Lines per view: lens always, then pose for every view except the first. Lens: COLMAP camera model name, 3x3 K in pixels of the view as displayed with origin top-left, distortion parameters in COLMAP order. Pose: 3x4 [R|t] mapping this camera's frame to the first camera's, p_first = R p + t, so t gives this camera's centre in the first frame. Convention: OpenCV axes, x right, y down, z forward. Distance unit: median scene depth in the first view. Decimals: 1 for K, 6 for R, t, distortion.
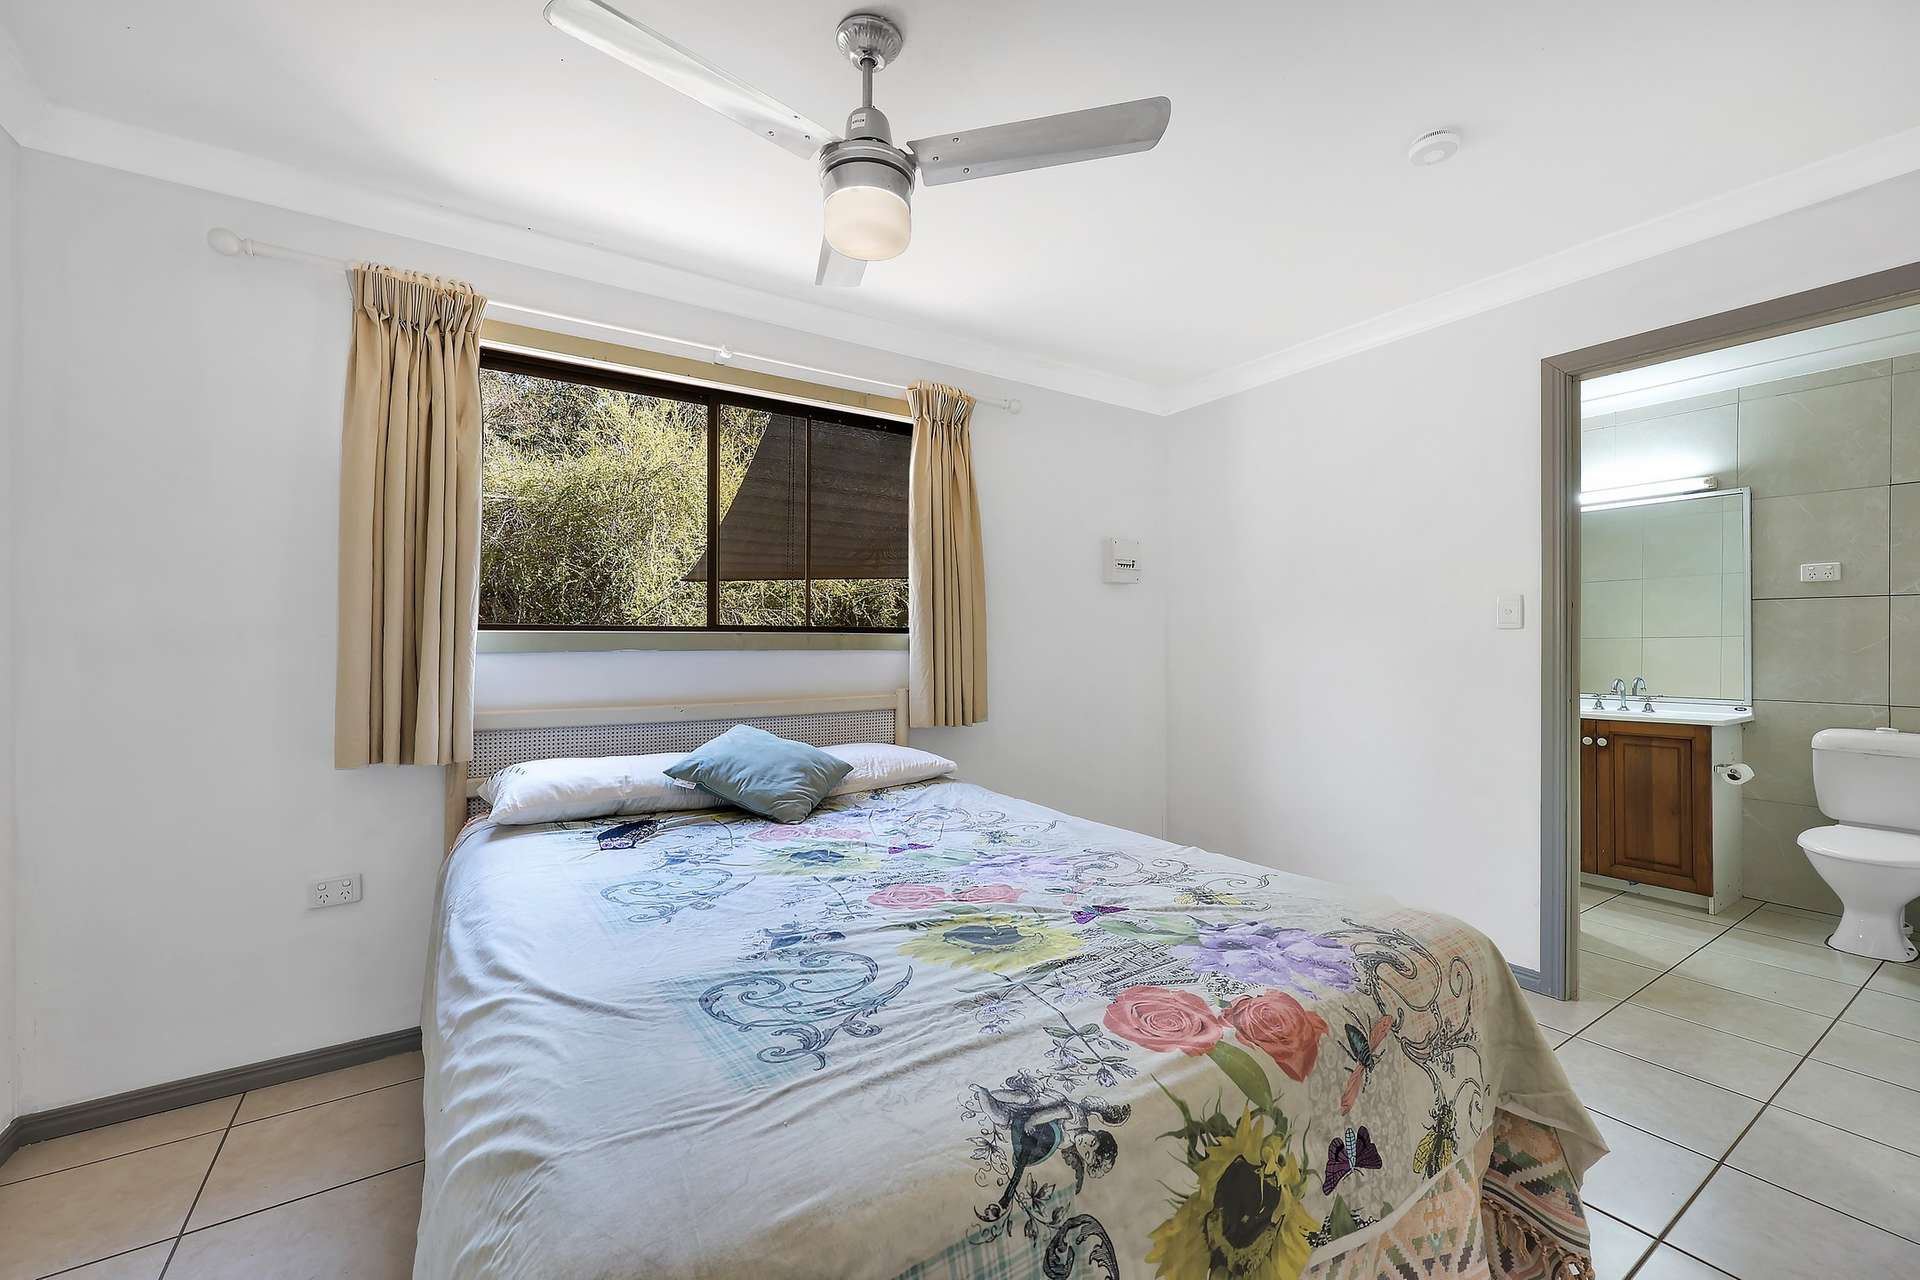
lens RADIAL K [[779.3, 0, 957.0], [0, 779.3, 636.2], [0, 0, 1]] dist [0.000951, 0.000245]
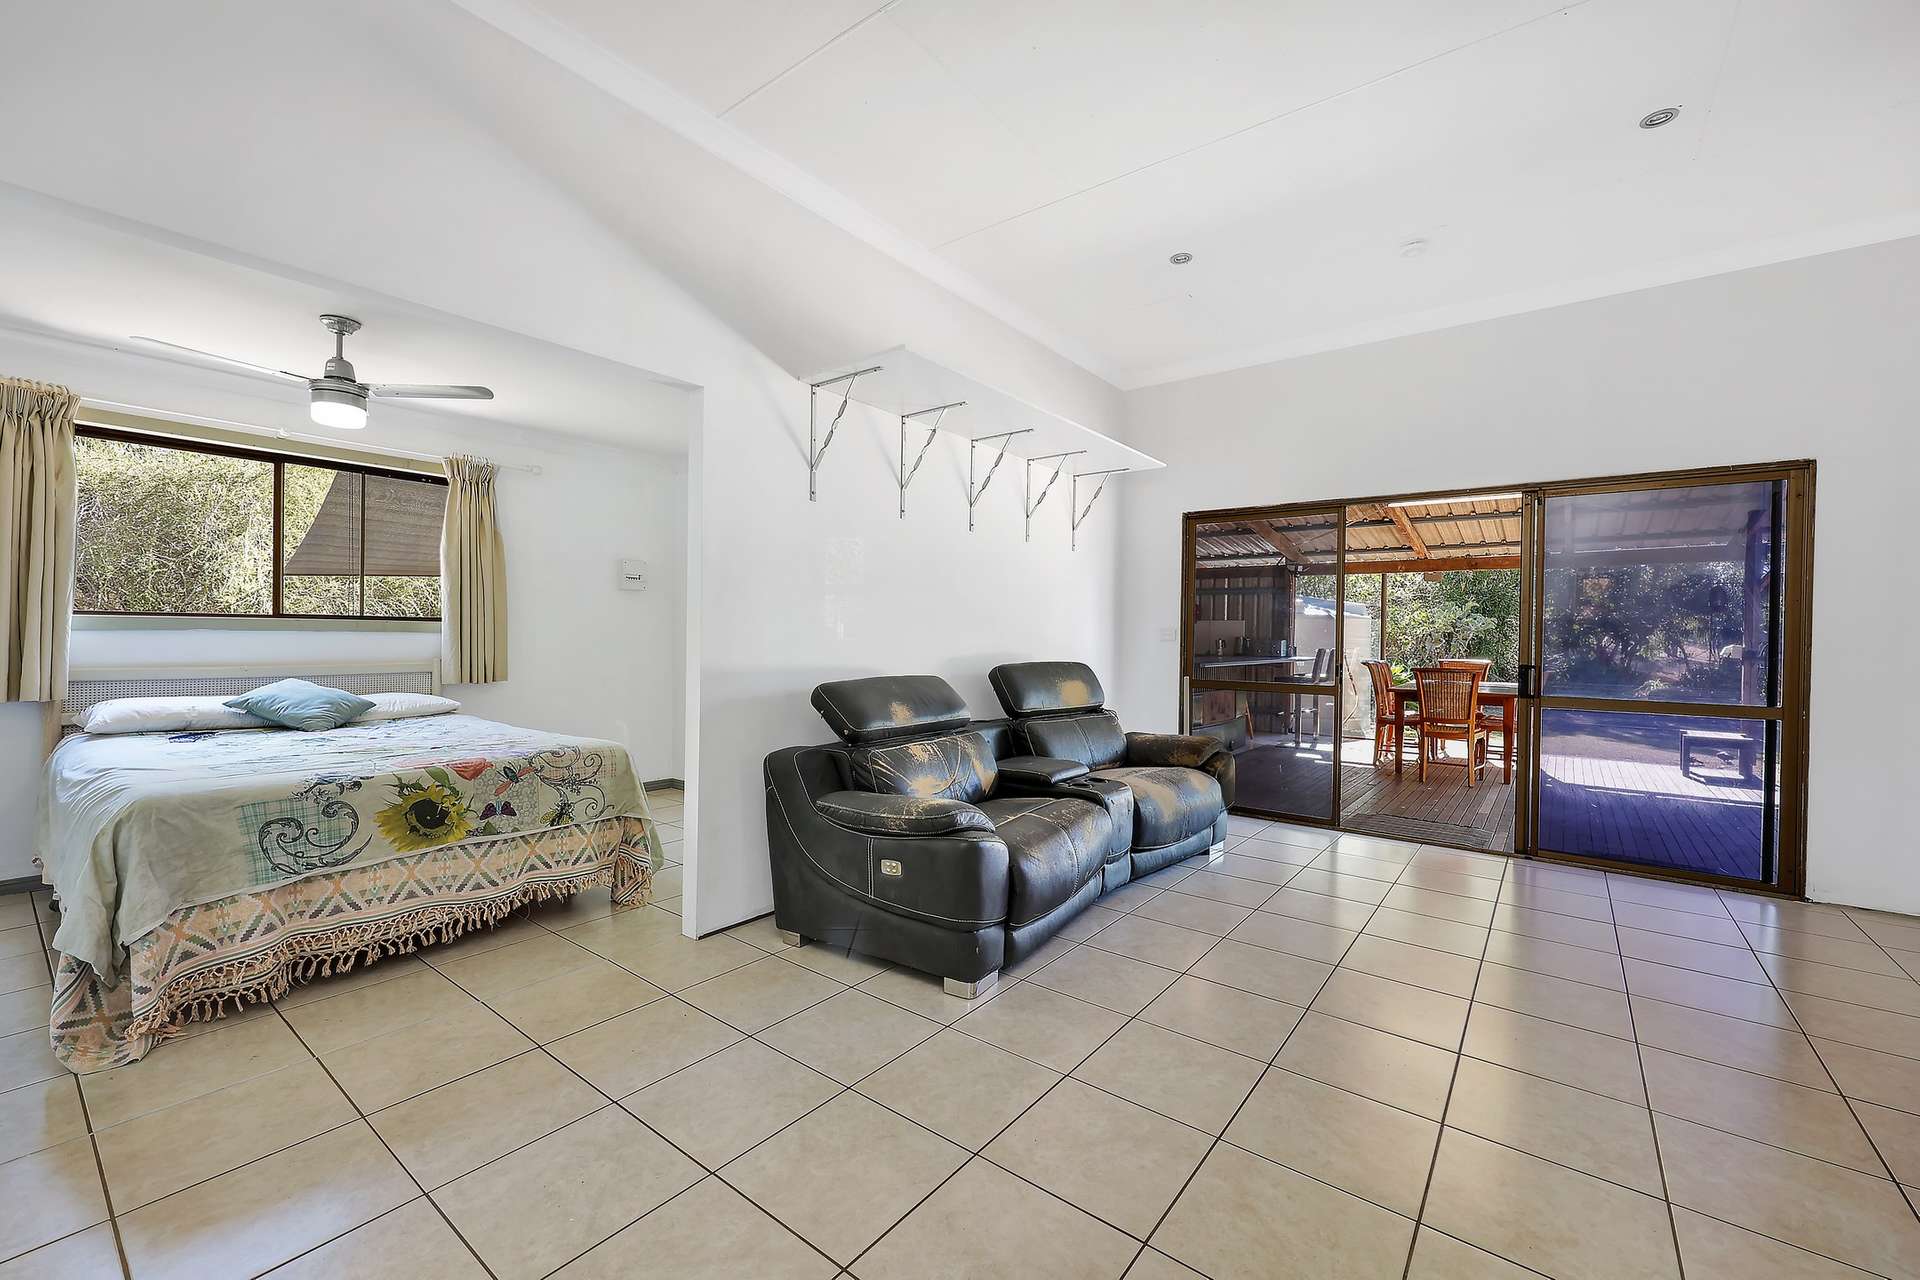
lens RADIAL K [[779.3, 0, 957.0], [0, 779.3, 636.2], [0, 0, 1]] dist [0.000951, 0.000245]
pose [[0.946313, 0.010690, 0.323074, 0.550606], [-0.014480, 0.999852, 0.009331, -0.004876], [-0.322927, -0.013508, 0.946328, -1.041669]]
